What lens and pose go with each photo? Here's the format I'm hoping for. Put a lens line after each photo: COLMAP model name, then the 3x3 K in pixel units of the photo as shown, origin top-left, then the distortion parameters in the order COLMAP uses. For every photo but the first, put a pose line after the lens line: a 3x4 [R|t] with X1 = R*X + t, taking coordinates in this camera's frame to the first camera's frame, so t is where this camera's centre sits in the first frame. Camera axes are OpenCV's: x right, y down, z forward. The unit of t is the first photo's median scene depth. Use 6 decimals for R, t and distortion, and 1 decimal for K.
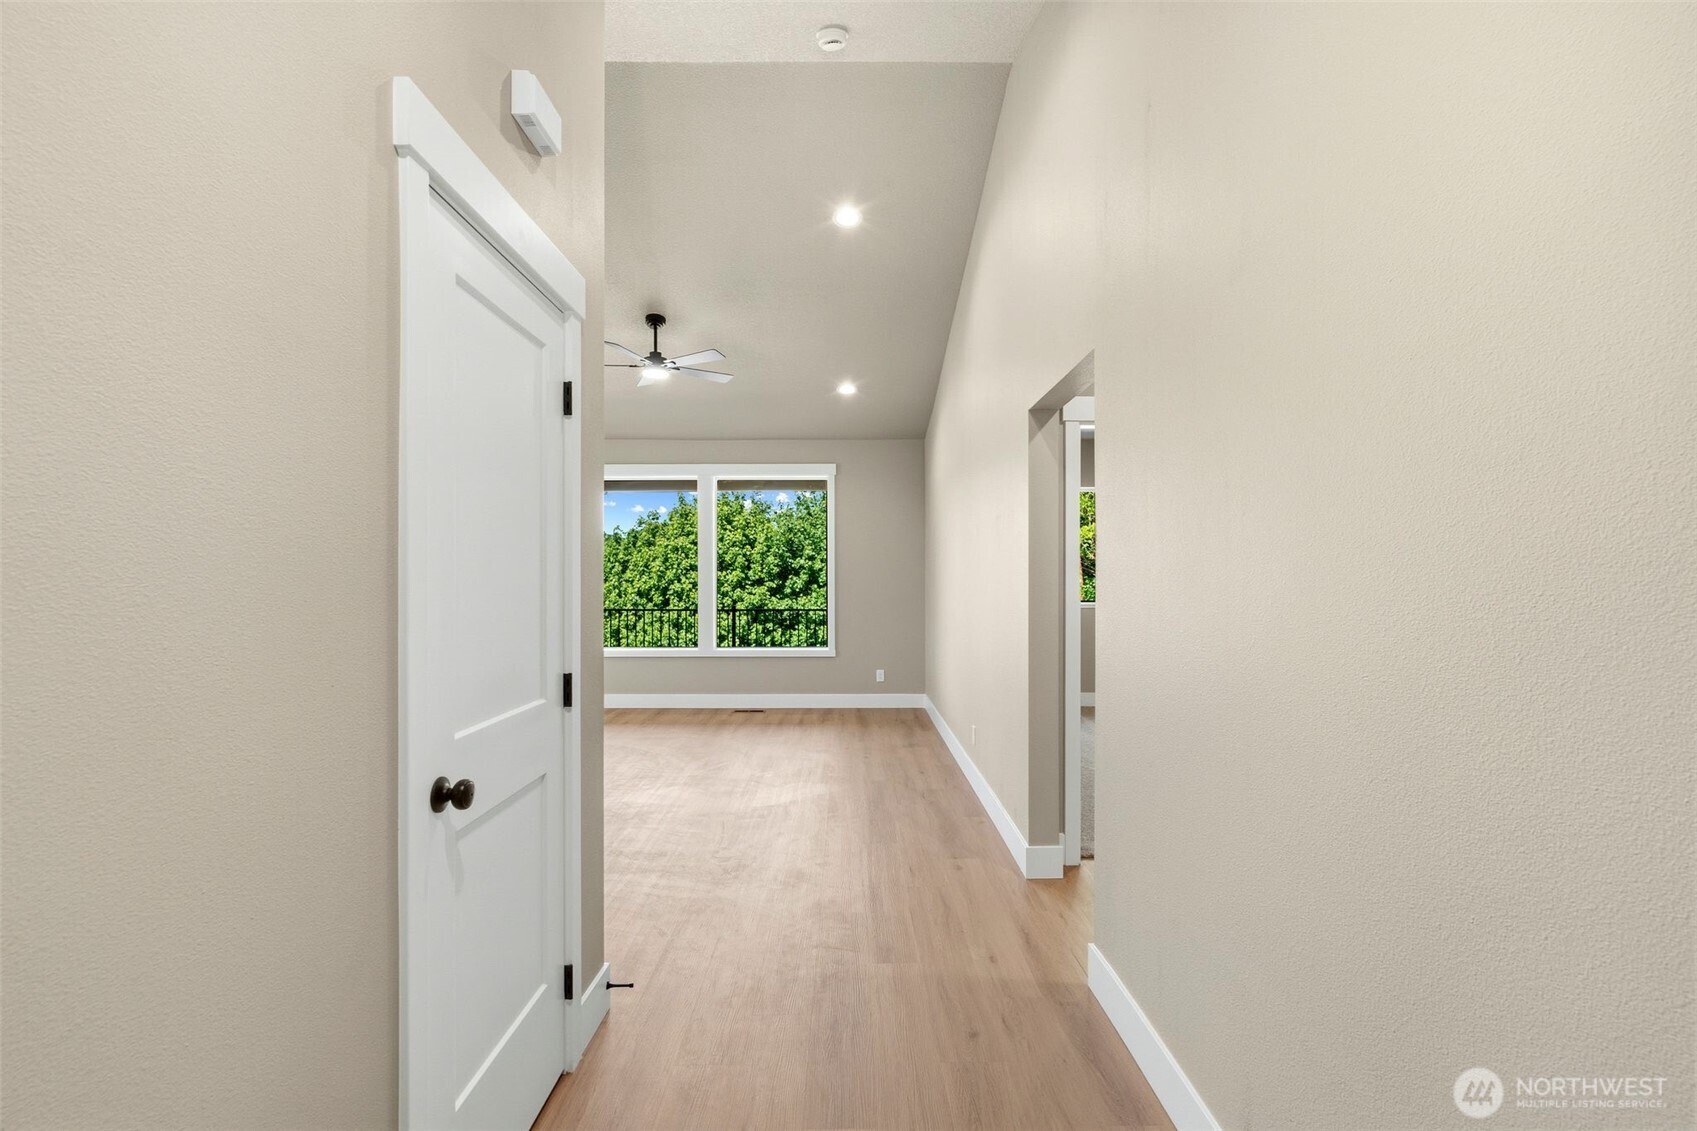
lens RADIAL K [[777.8, 0, 836.6], [0, 777.8, 567.7], [0, 0, 1]] dist [0.001567, -0.000507]
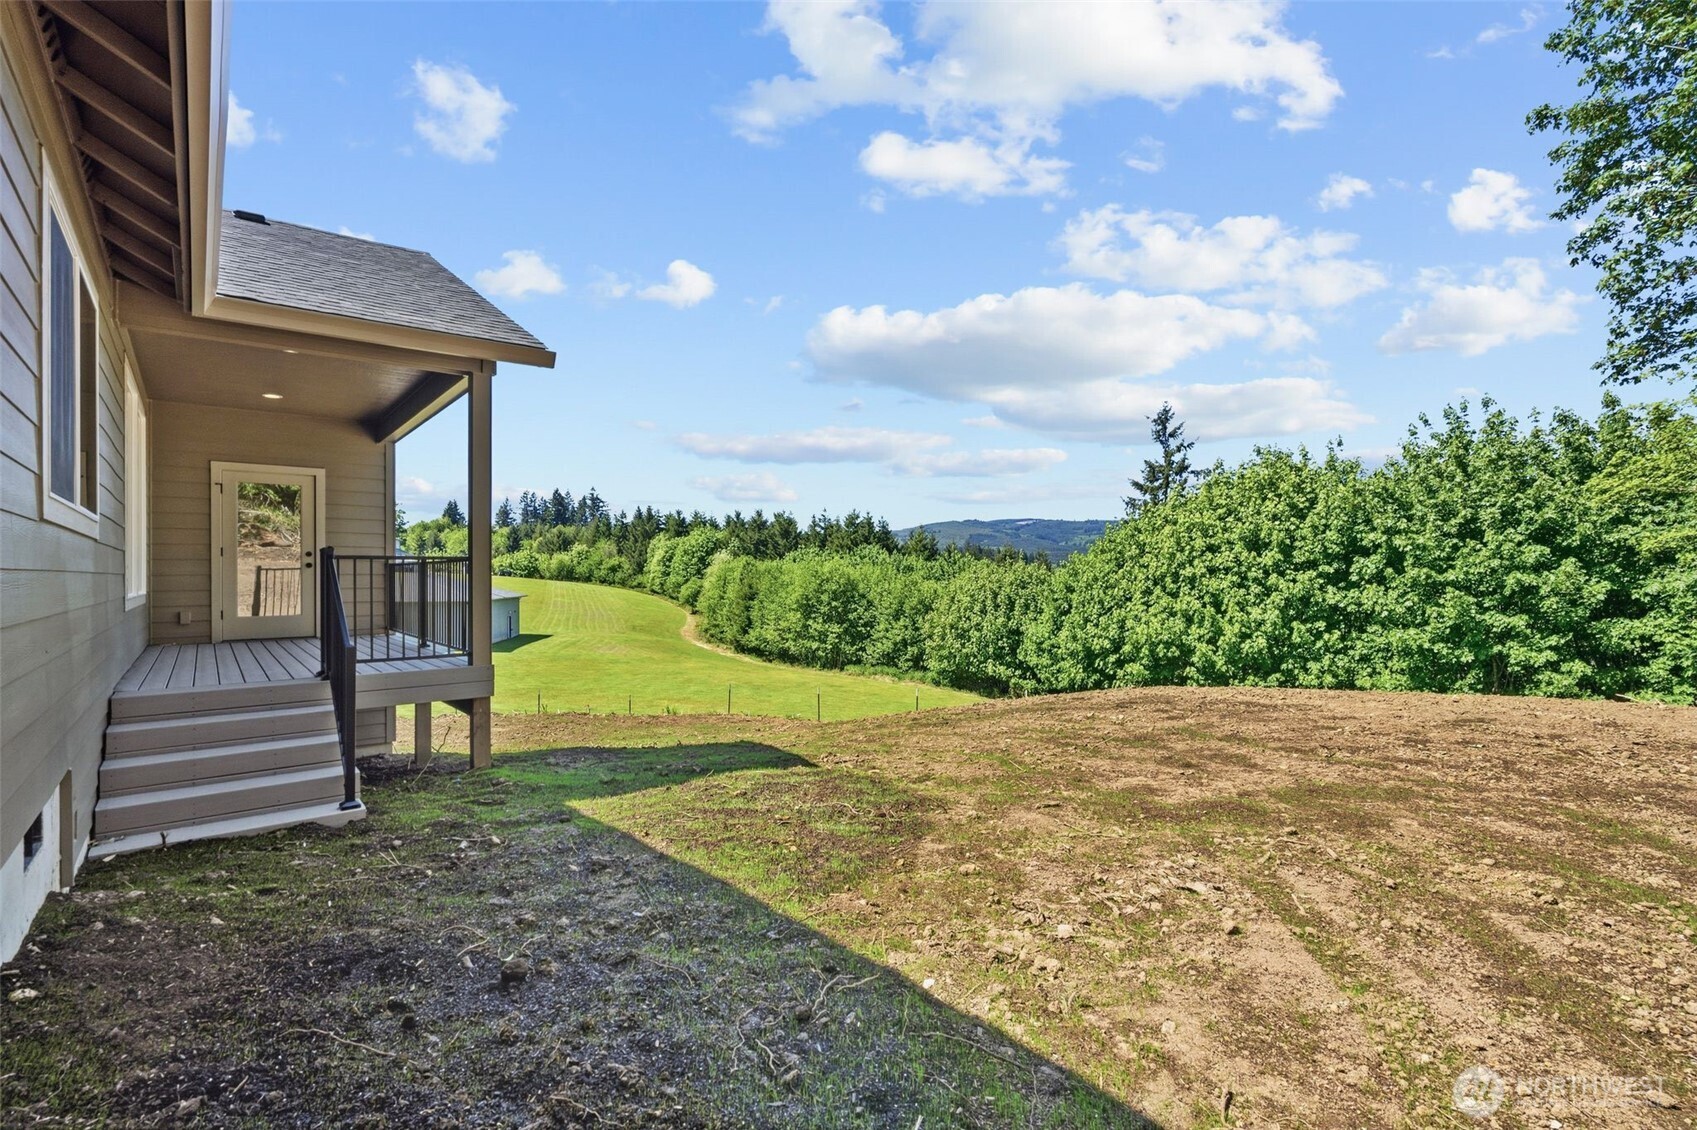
lens RADIAL K [[777.8, 0, 850.9], [0, 777.8, 573.7], [0, 0, 1]] dist [0.001567, -0.000507]
pose [[0.646568, 0.000932, -0.762855, 0.184735], [-0.000020, 0.999999, 0.001205, 0.025096], [0.762856, -0.000764, 0.646568, 0.188244]]
